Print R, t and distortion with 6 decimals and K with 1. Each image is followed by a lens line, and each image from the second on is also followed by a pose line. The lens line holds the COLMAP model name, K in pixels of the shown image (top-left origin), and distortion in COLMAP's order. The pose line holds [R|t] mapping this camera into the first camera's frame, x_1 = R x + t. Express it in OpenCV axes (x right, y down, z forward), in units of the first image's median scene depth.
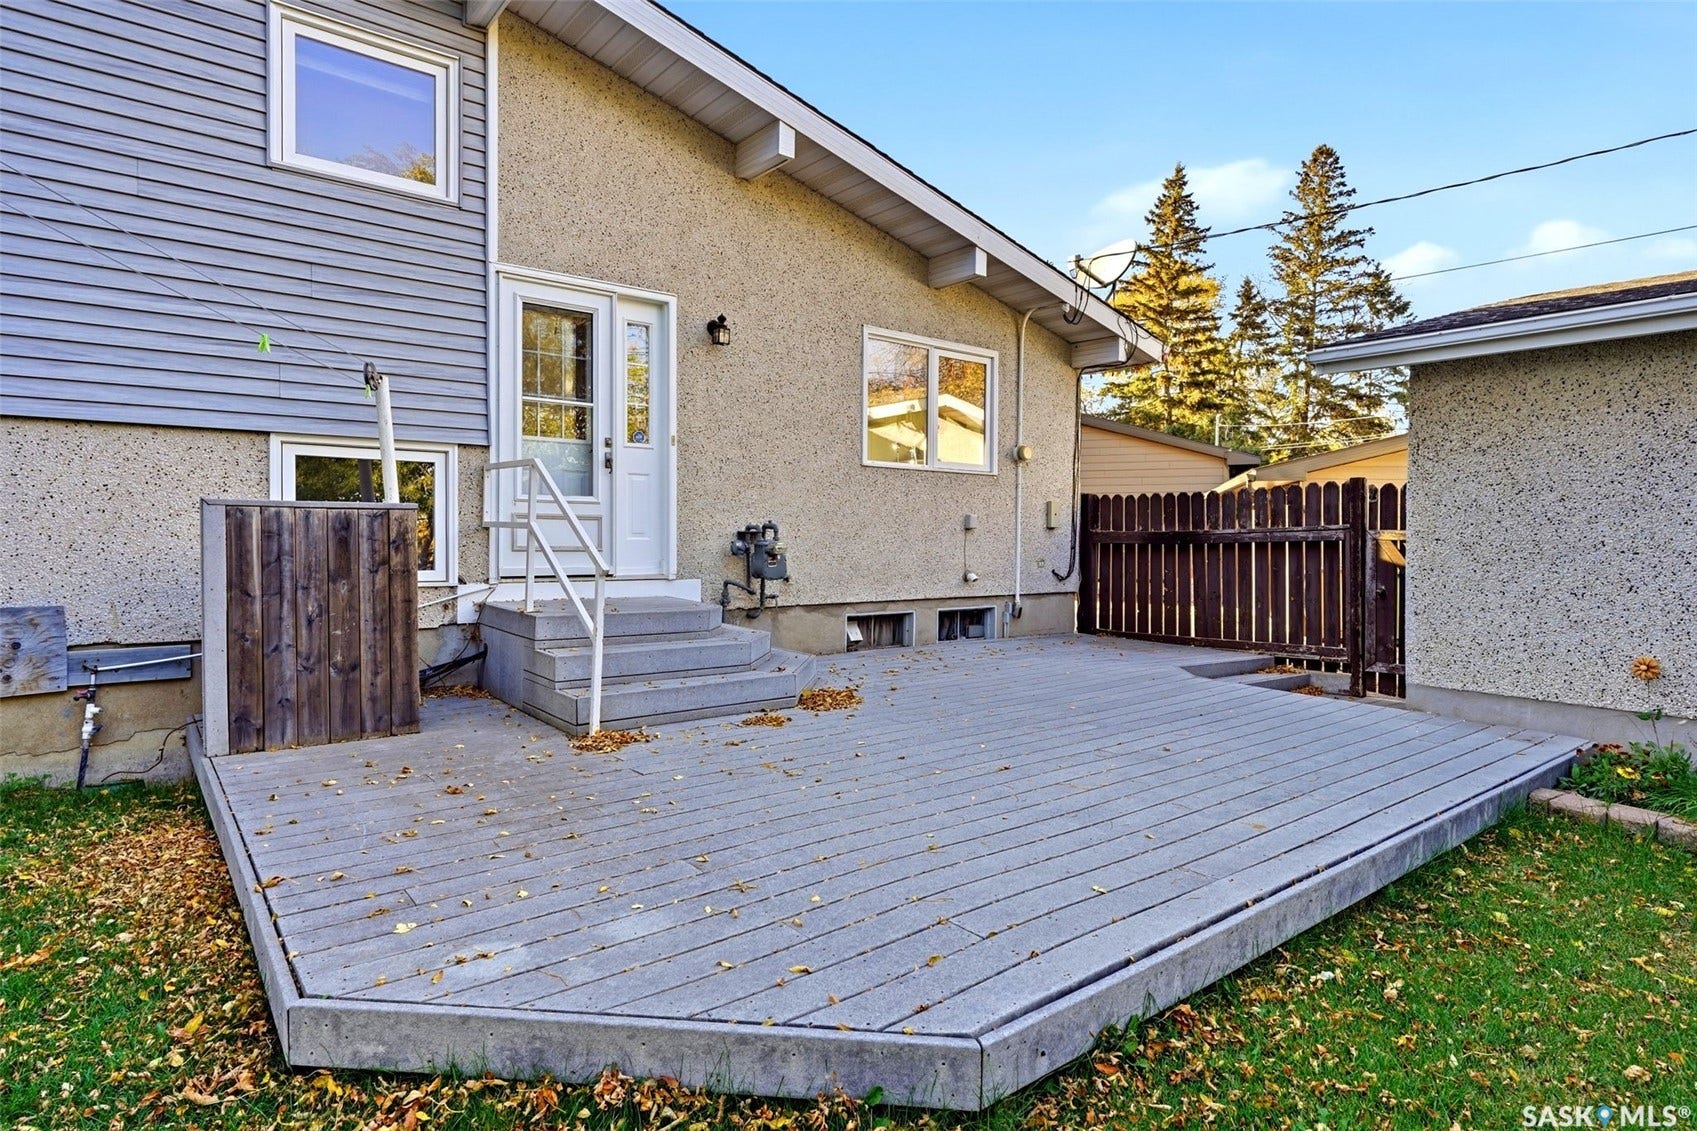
lens RADIAL K [[901.9, 0, 819.0], [0, 901.9, 565.3], [0, 0, 1]] dist [0.009009, -0.001093]
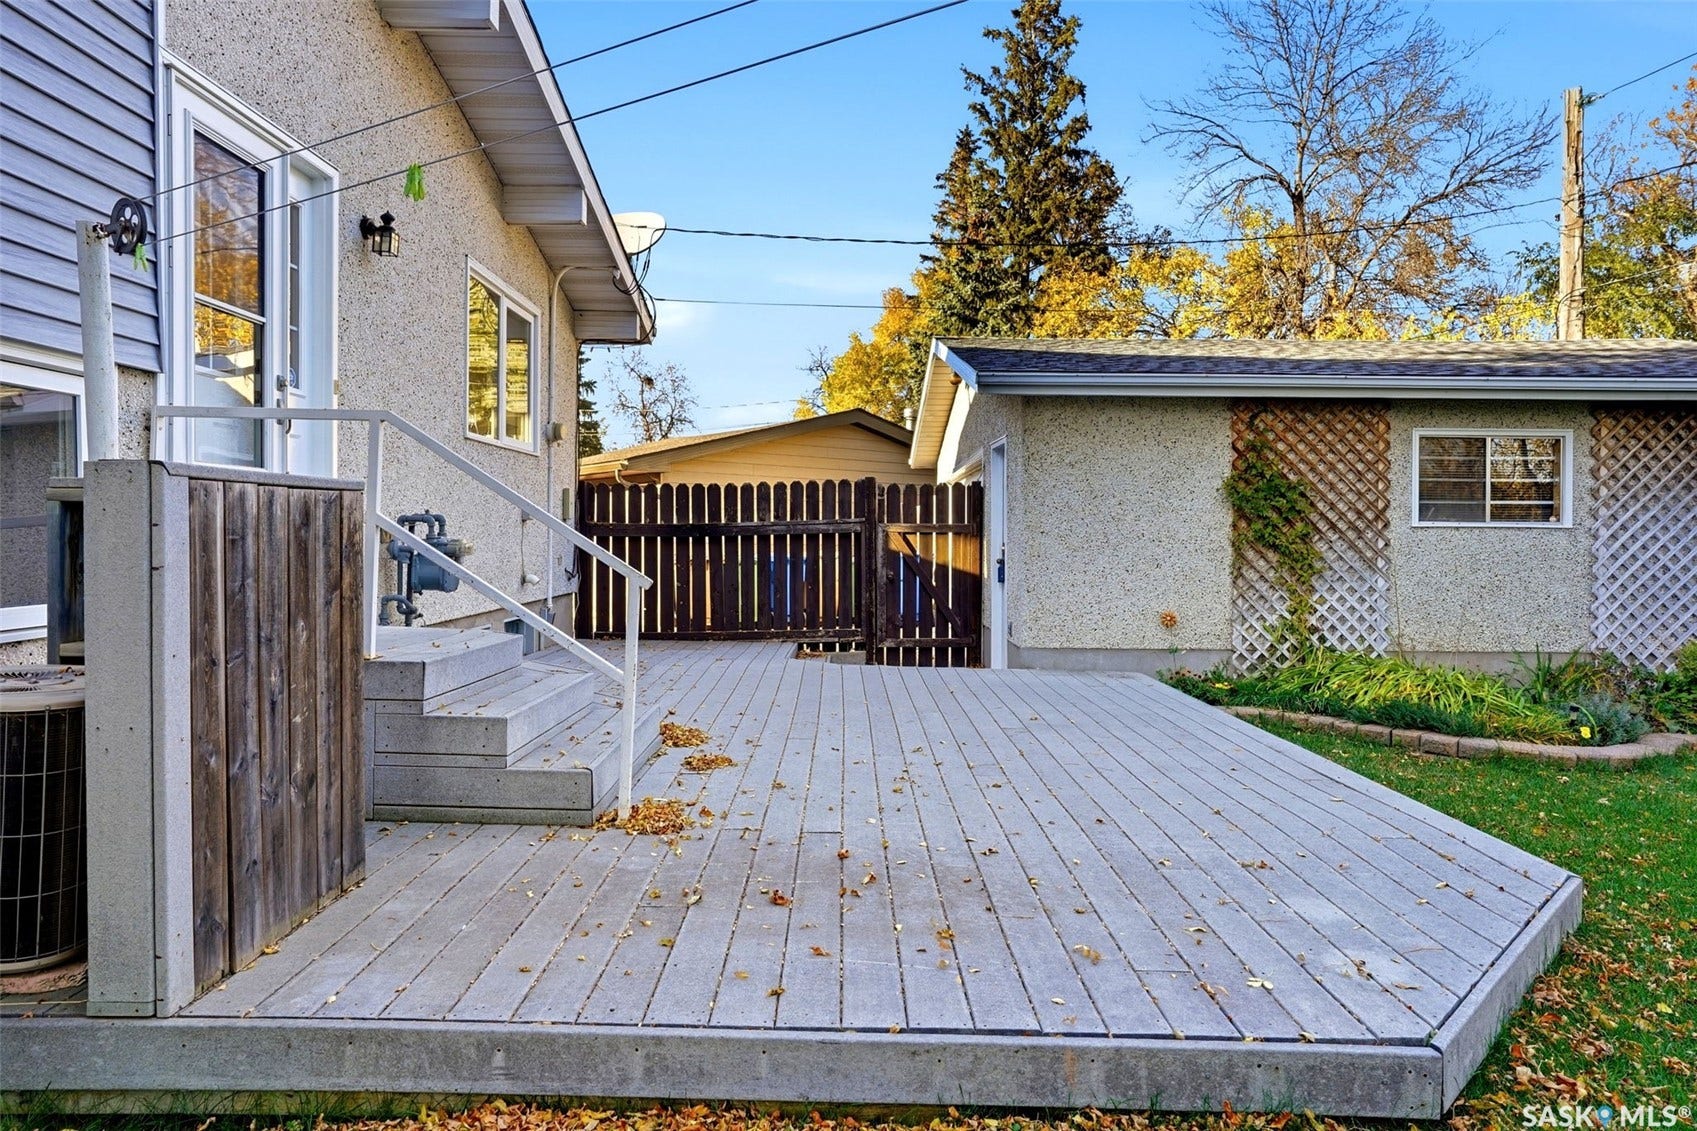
lens RADIAL K [[1053.0, 0, 843.3], [0, 1053.0, 544.5], [0, 0, 1]] dist [0.001051, 0.001860]
pose [[0.626498, -0.014549, 0.779288, -0.716203], [0.025394, 0.999676, -0.001752, -0.017386], [-0.779010, 0.020887, 0.626664, 0.313966]]
